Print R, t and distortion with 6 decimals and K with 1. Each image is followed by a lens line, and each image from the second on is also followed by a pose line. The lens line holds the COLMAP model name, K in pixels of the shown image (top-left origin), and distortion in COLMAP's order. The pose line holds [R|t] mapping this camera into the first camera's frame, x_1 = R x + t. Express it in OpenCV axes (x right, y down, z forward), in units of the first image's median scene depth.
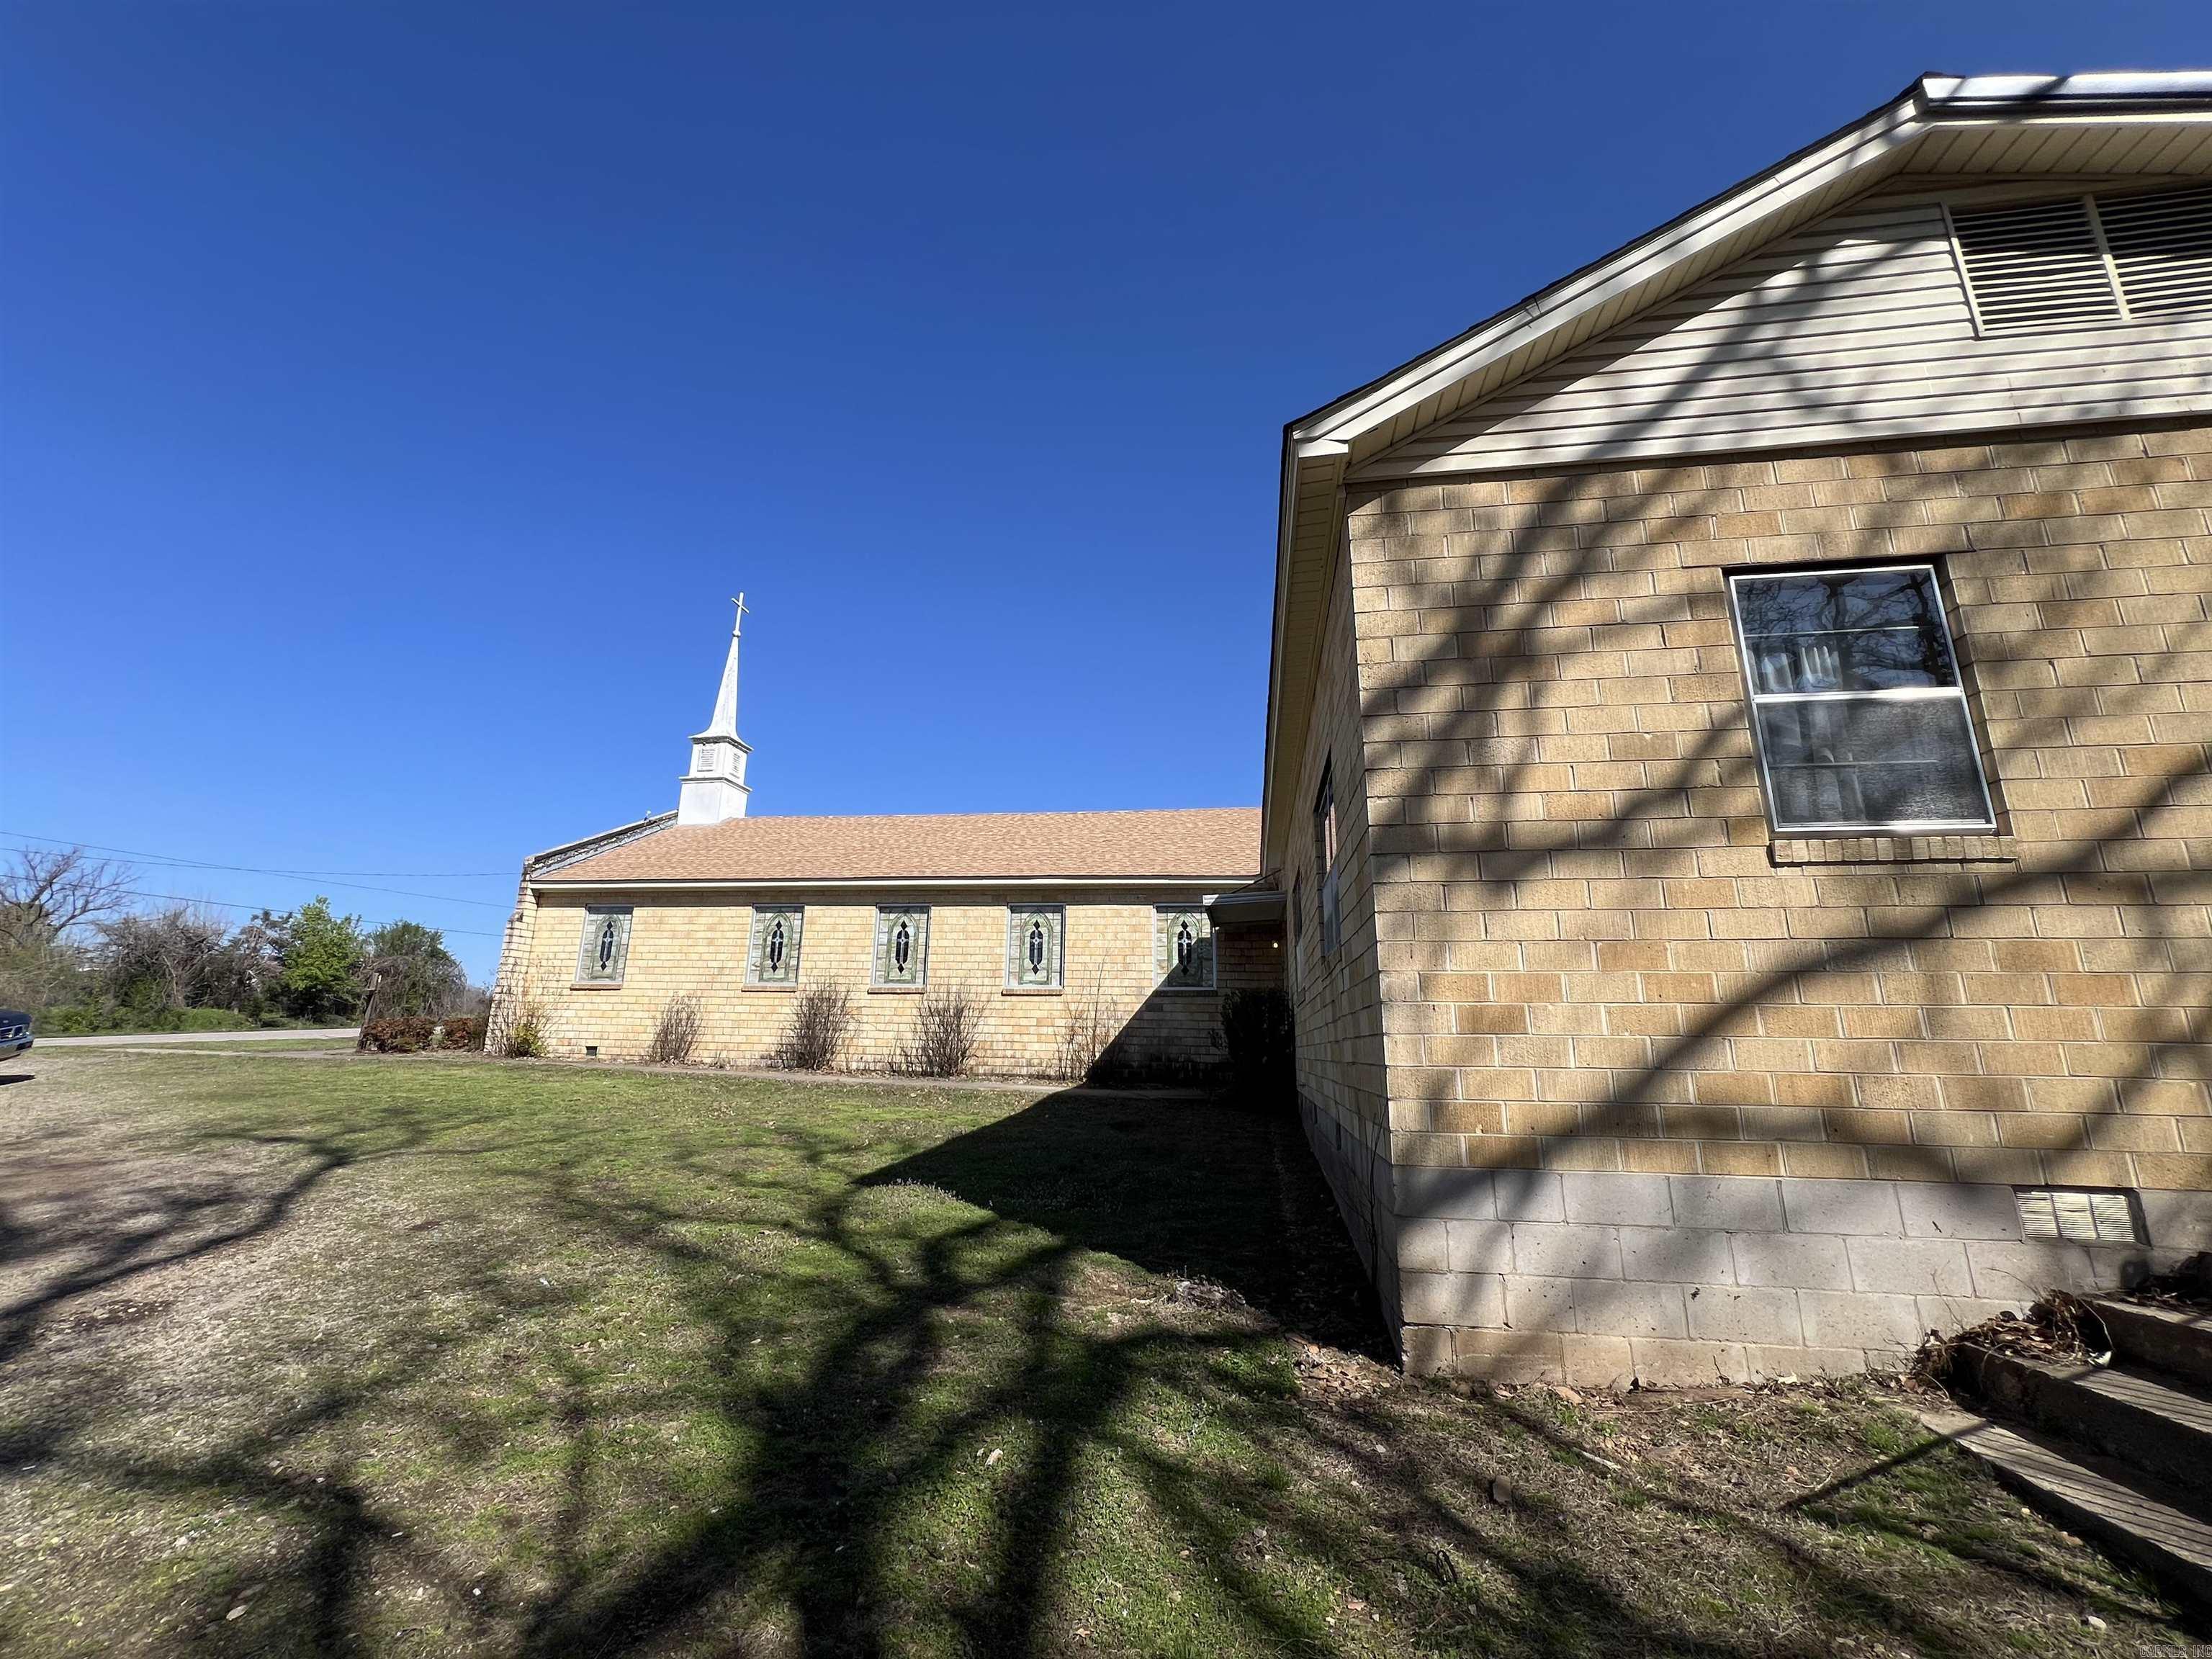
lens RADIAL K [[882.5, 0, 1108.9], [0, 882.5, 827.2], [0, 0, 1]] dist [-0.003194, 0.000275]
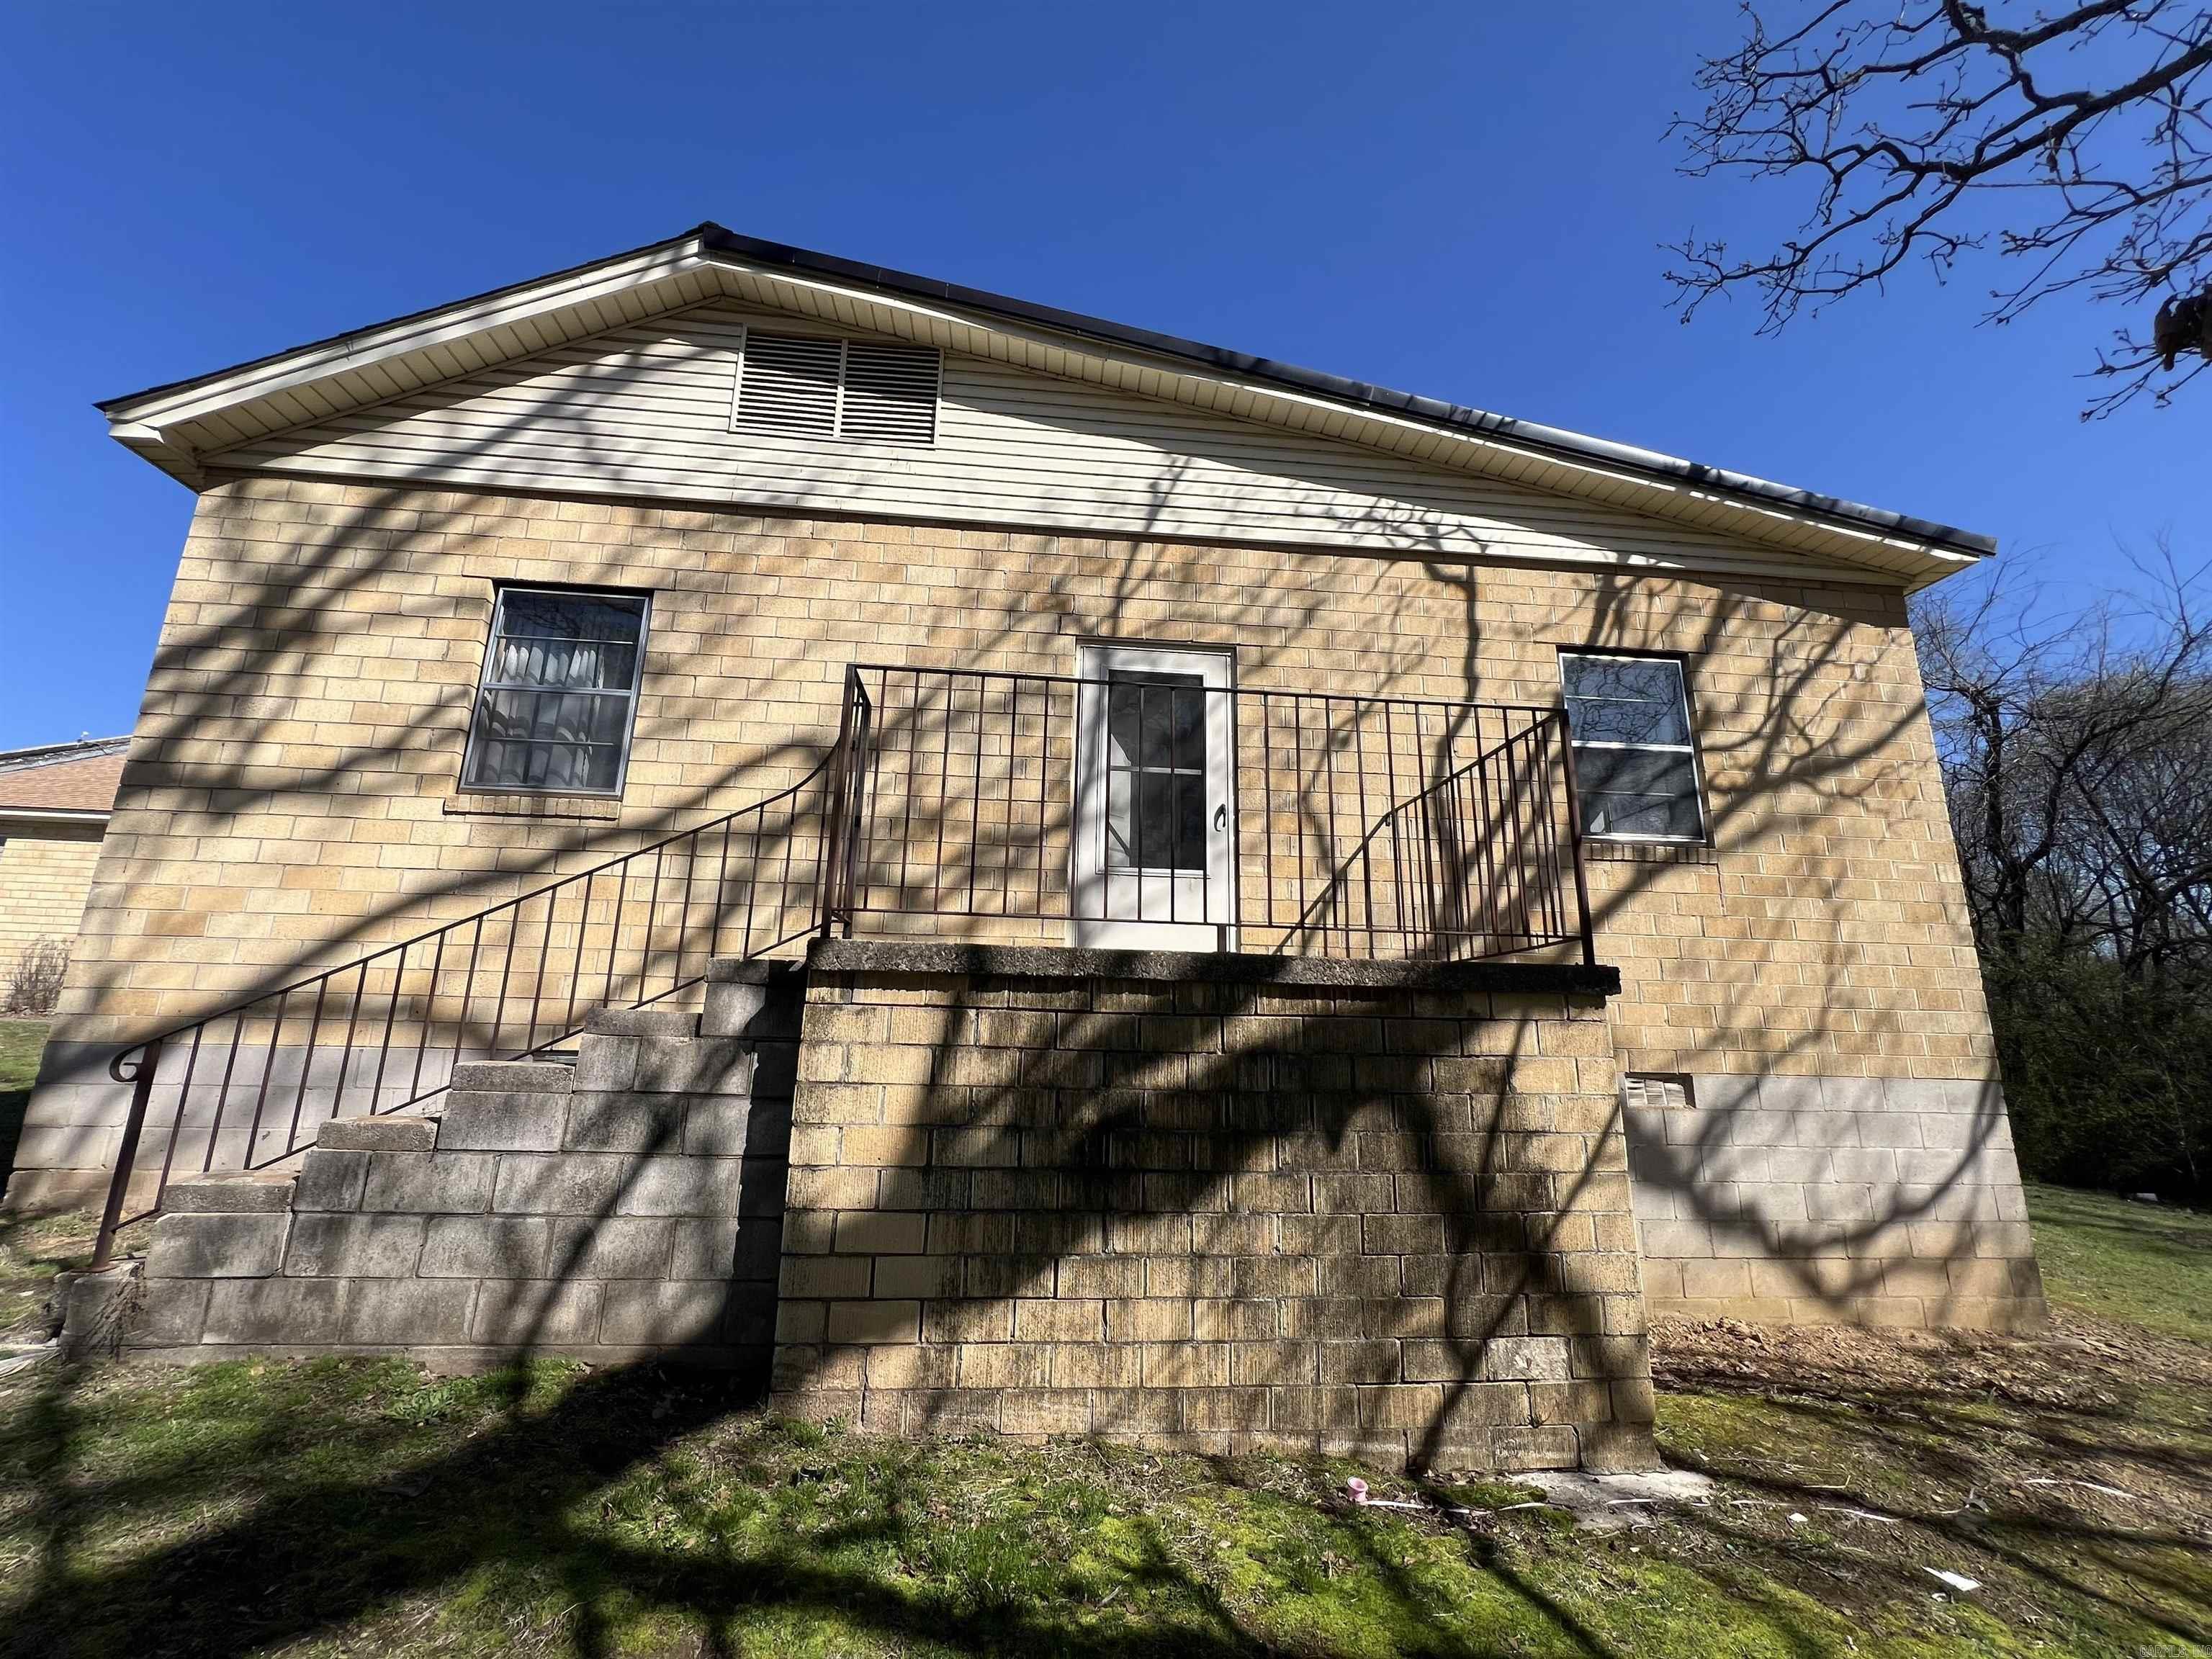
lens RADIAL K [[882.5, 0, 1110.4], [0, 882.5, 824.8], [0, 0, 1]] dist [-0.003194, 0.000275]
pose [[0.967445, 0.063900, 0.244882, 0.338431], [-0.068033, 0.997647, 0.008449, -0.004047], [-0.243766, -0.024834, 0.969516, -0.119371]]
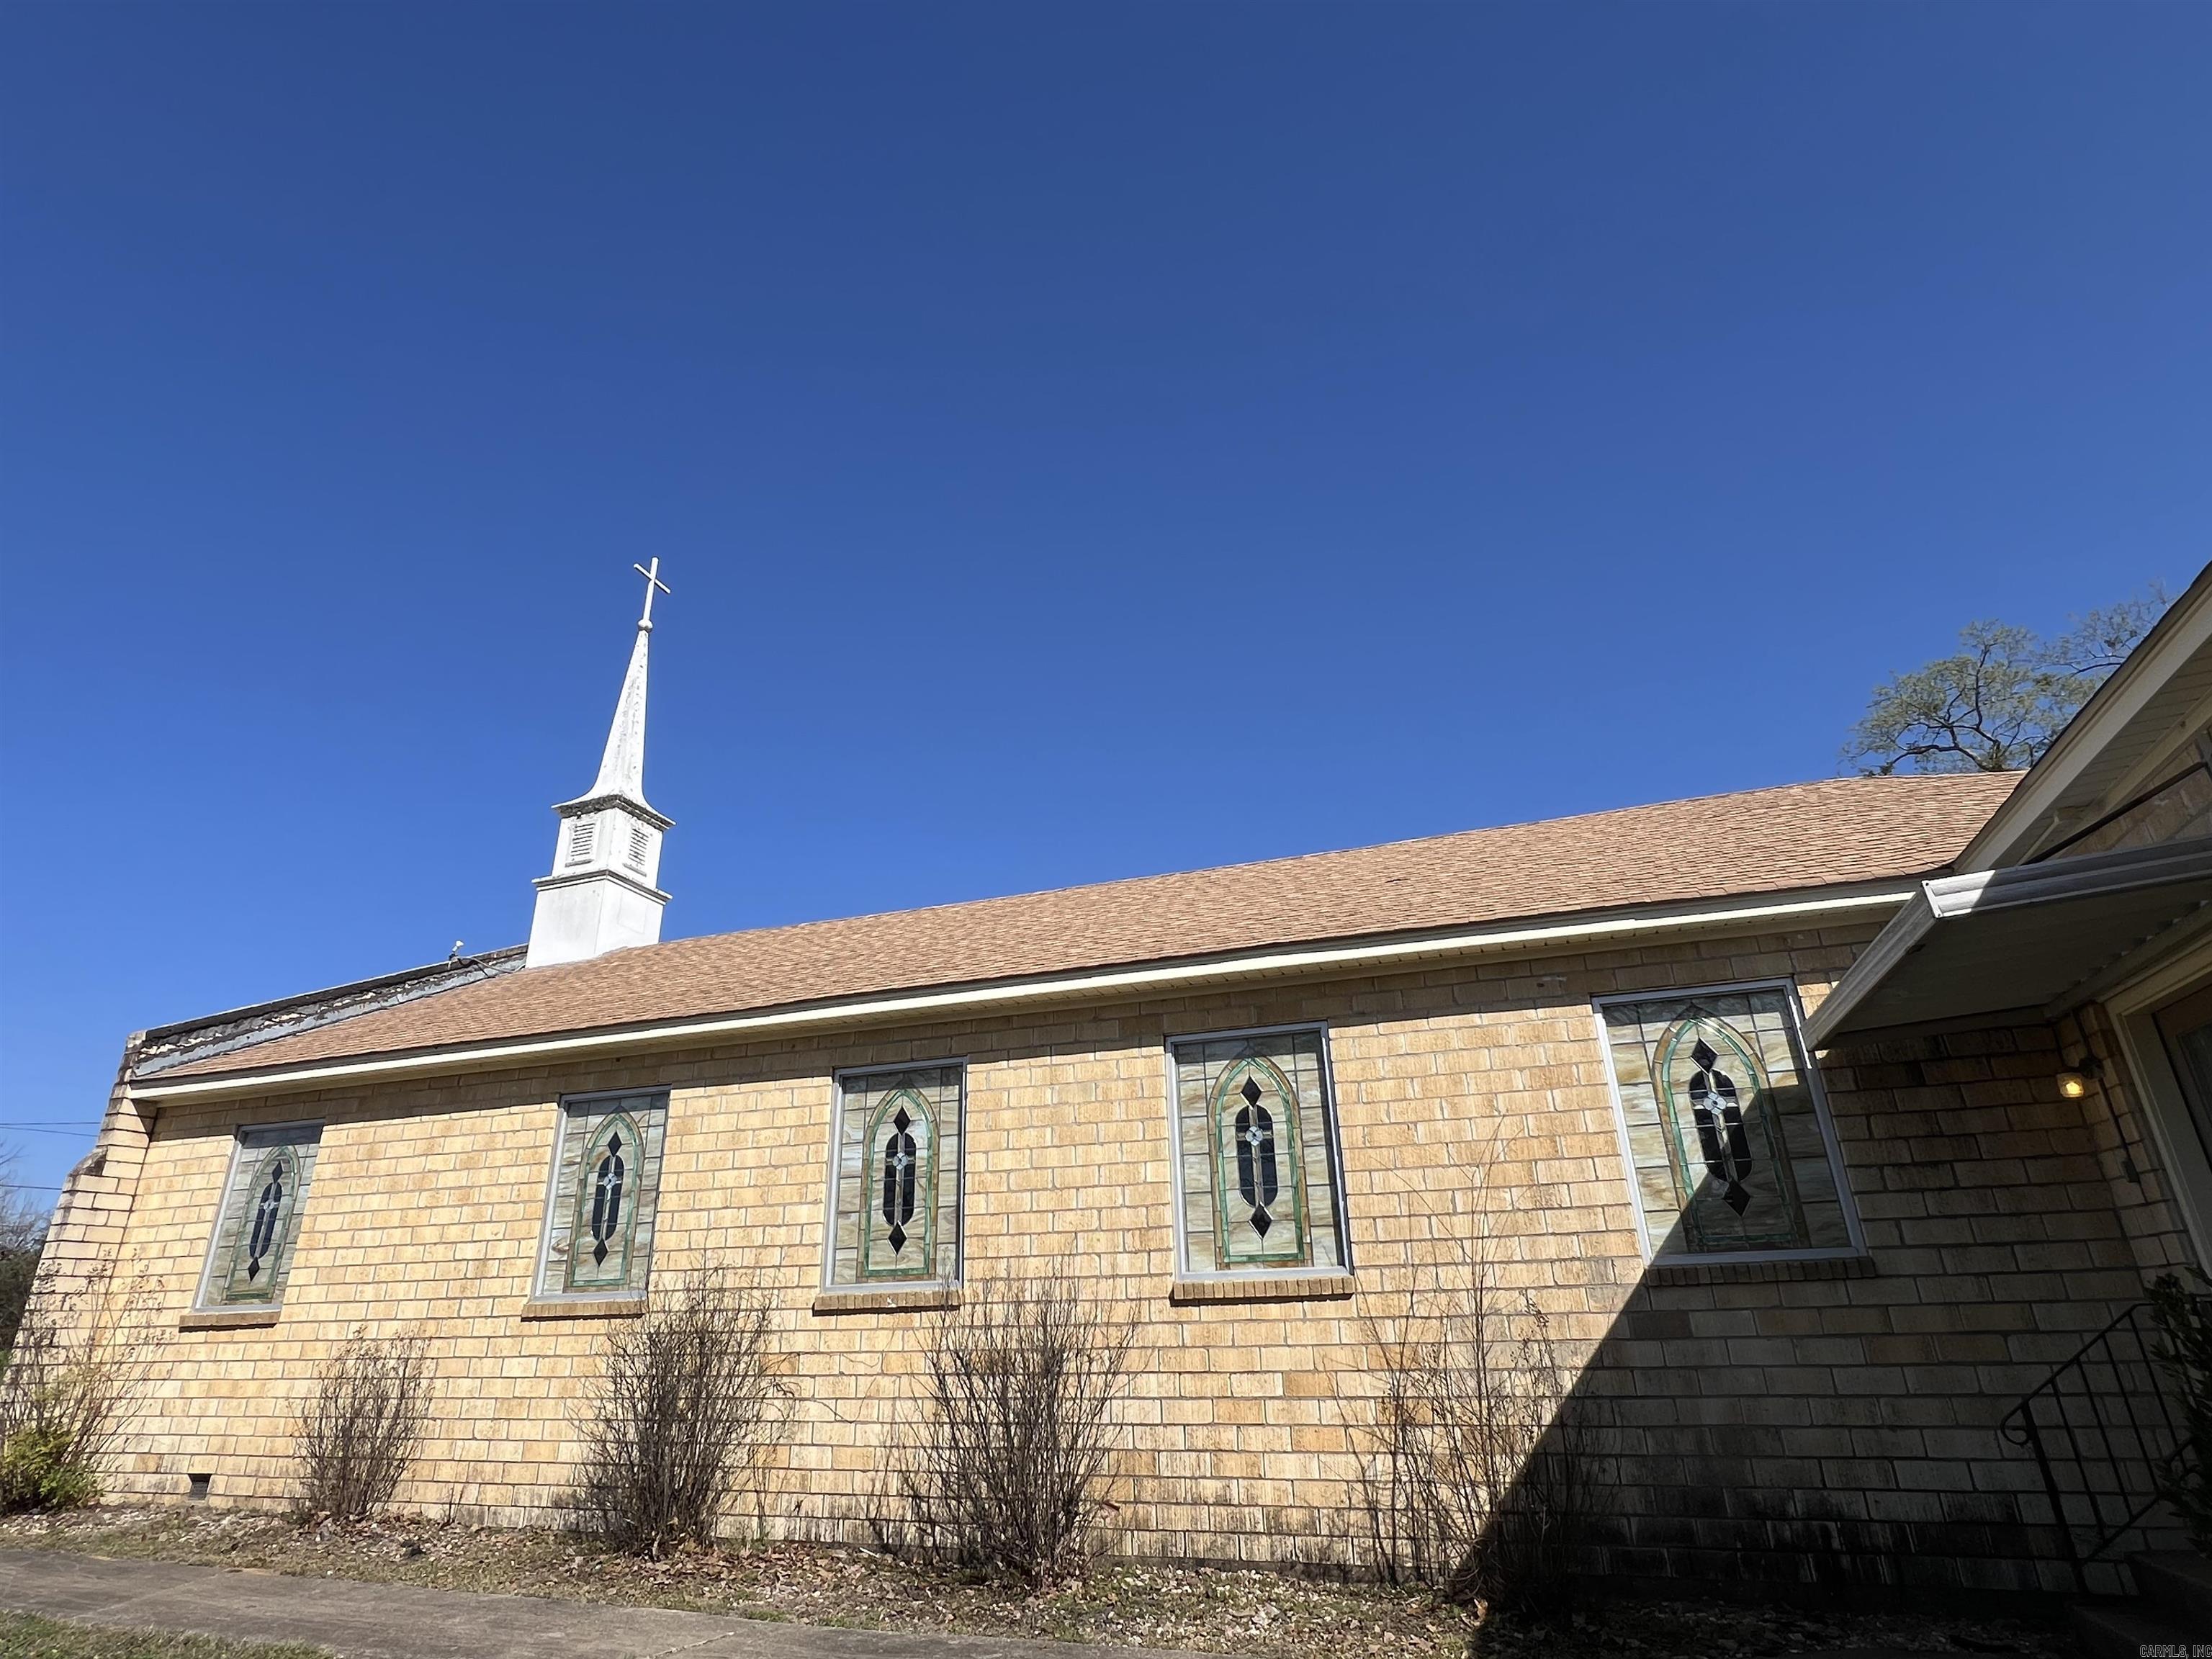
lens RADIAL K [[1175.8, 0, 1099.8], [0, 1175.8, 840.2], [0, 0, 1]] dist [-0.005086, 0.001037]
pose [[0.980862, -0.109580, -0.160942, -0.056856], [0.084563, 0.984318, -0.154816, 0.083224], [0.175382, 0.138243, 0.974746, 0.537099]]
